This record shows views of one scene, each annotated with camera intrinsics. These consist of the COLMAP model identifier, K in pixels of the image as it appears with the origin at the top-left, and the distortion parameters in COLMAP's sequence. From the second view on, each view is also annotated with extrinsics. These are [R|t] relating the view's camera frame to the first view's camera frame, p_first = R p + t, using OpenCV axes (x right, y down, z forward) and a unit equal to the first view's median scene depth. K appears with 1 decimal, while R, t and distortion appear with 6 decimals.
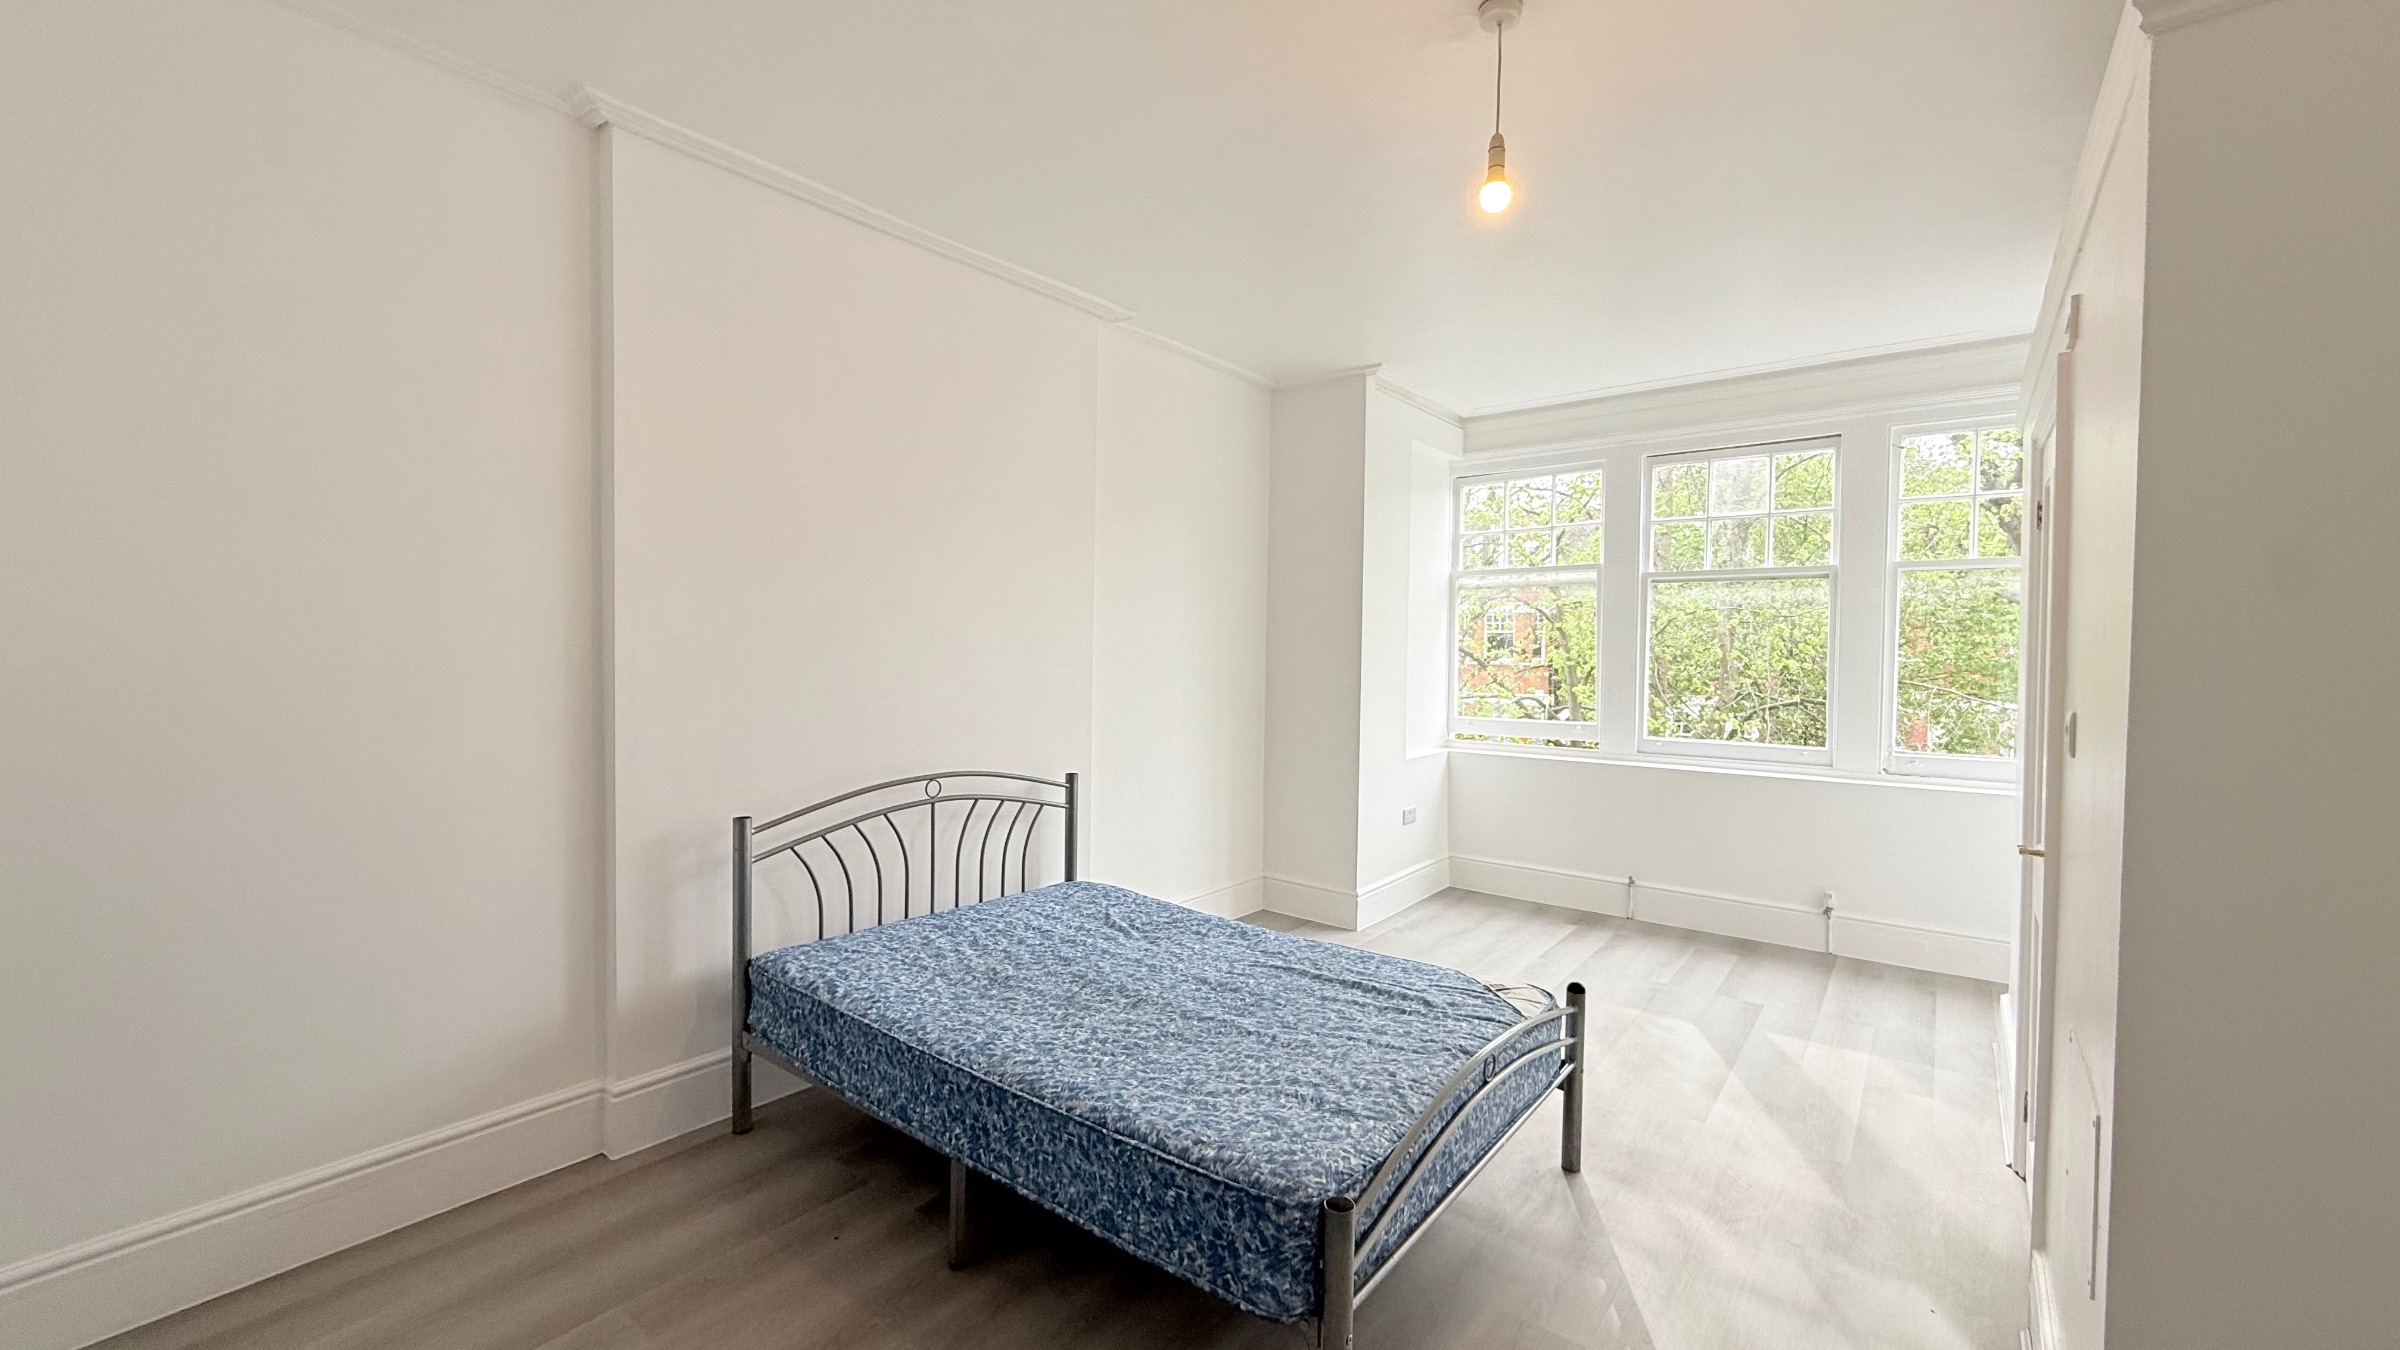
lens RADIAL K [[960.7, 0, 1193.9], [0, 960.7, 669.4], [0, 0, 1]] dist [0.001716, 0.000460]
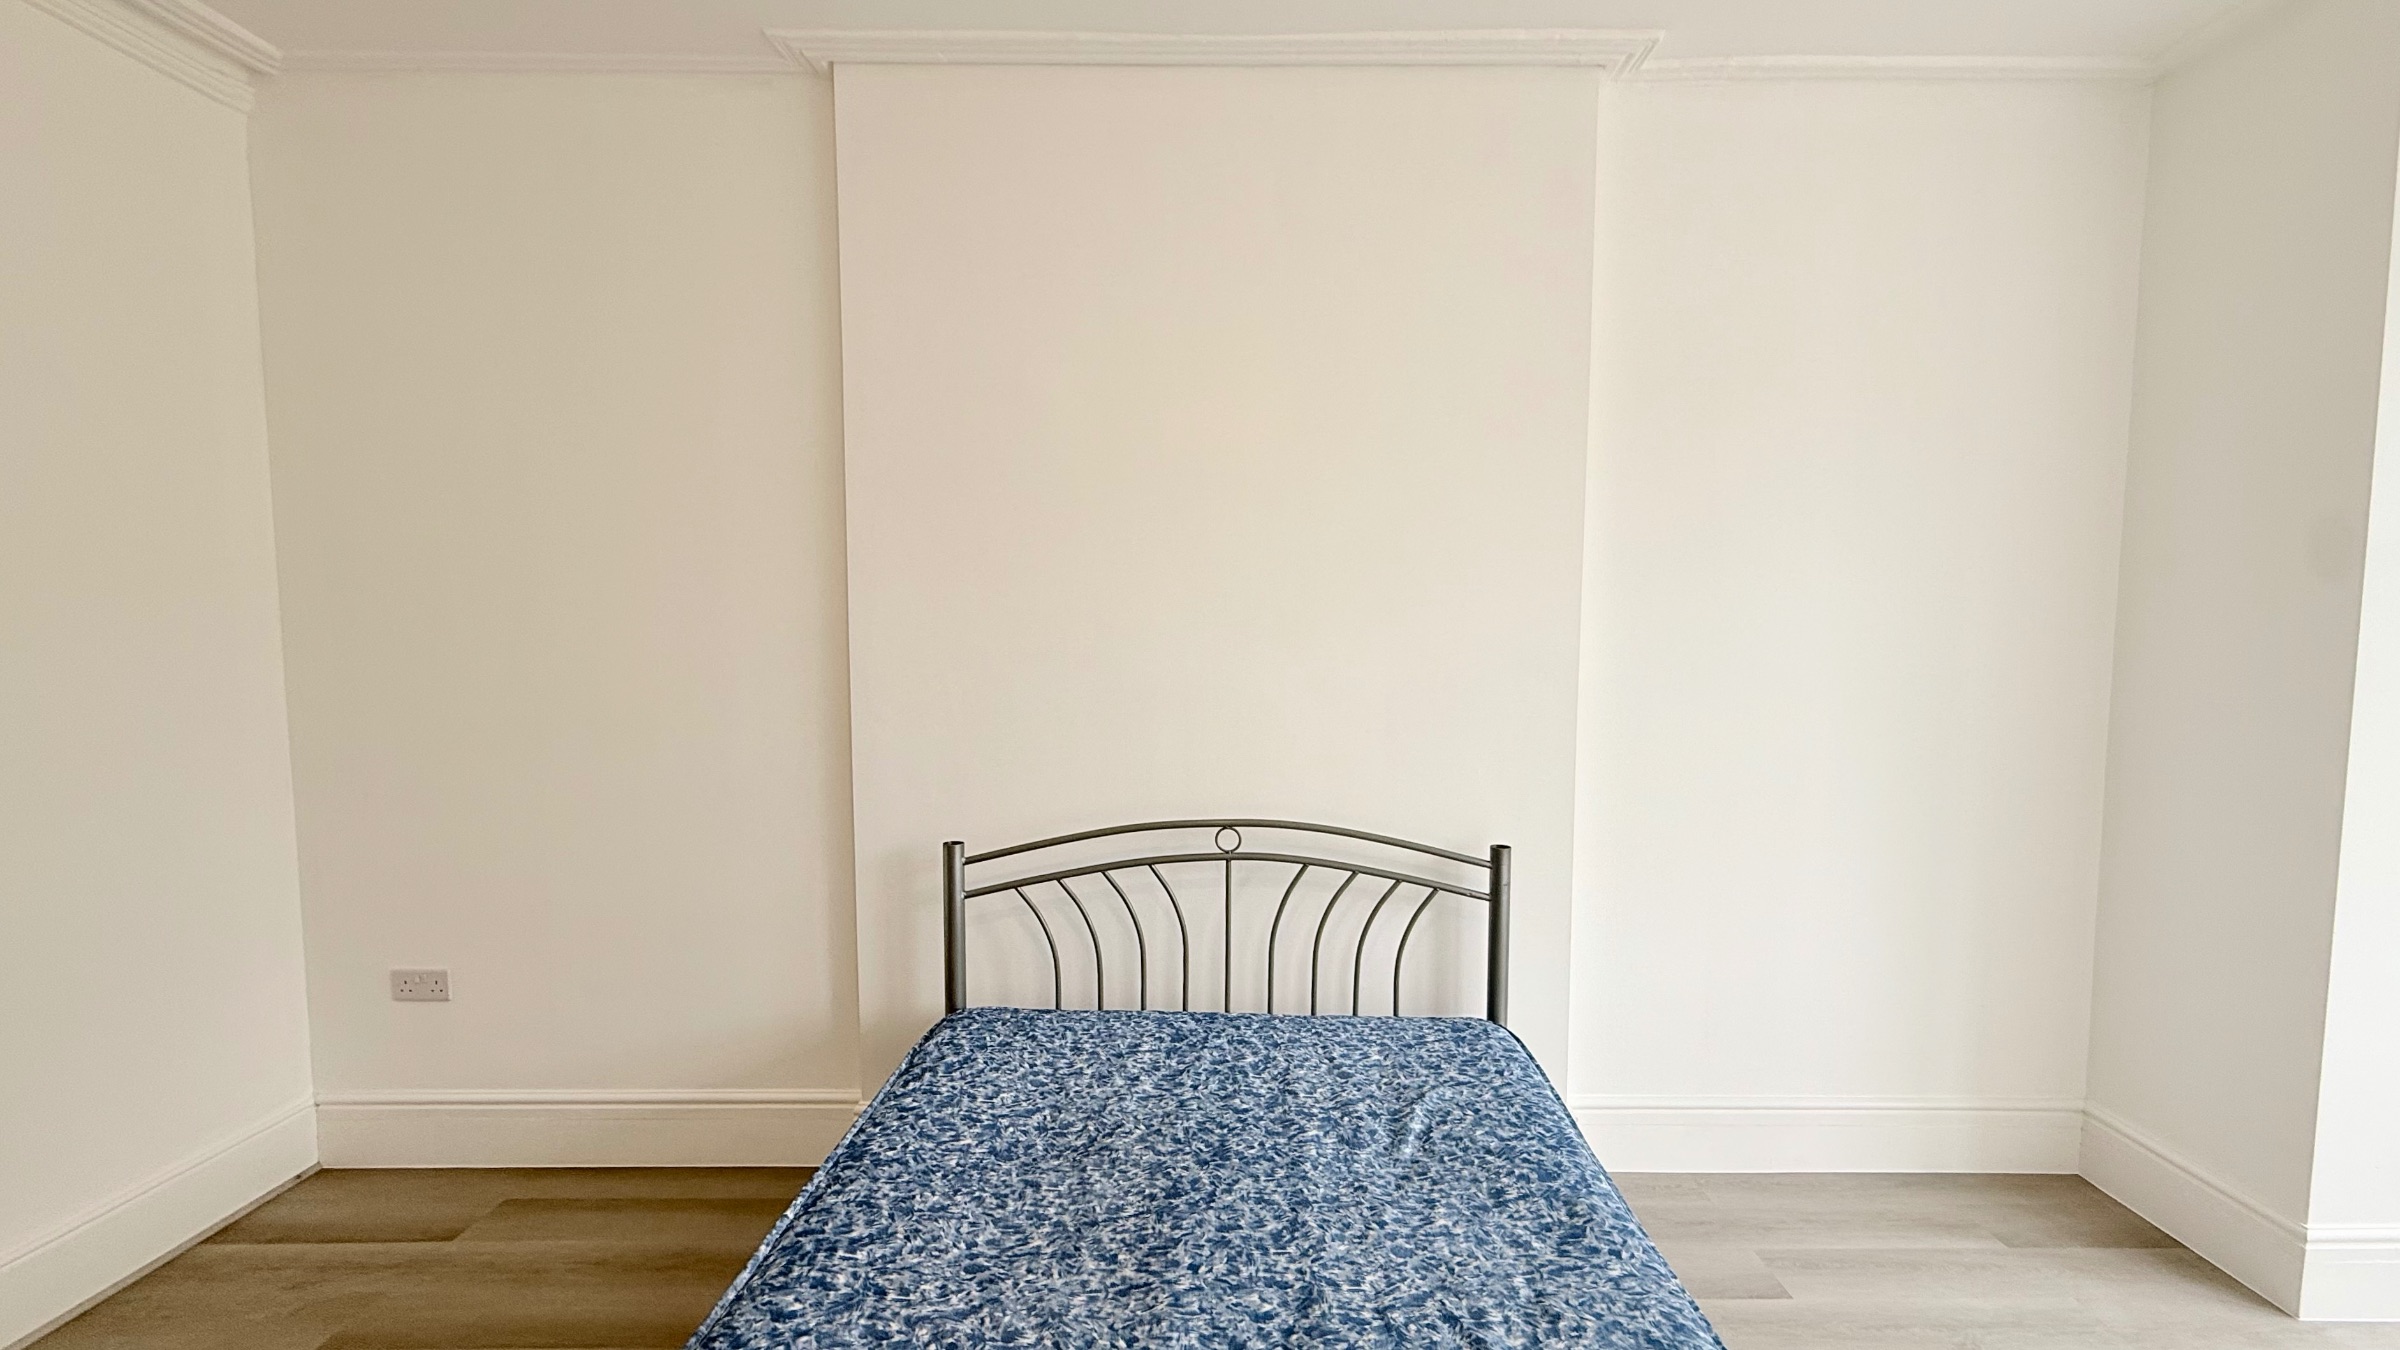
lens RADIAL K [[1037.4, 0, 1233.6], [0, 1037.4, 709.5], [0, 0, 1]] dist [-0.000034, 0.000294]
pose [[0.619678, 0.050310, -0.783242, 0.338395], [-0.018478, 0.998602, 0.049524, -0.011128], [0.784638, -0.016217, 0.619742, 0.543654]]
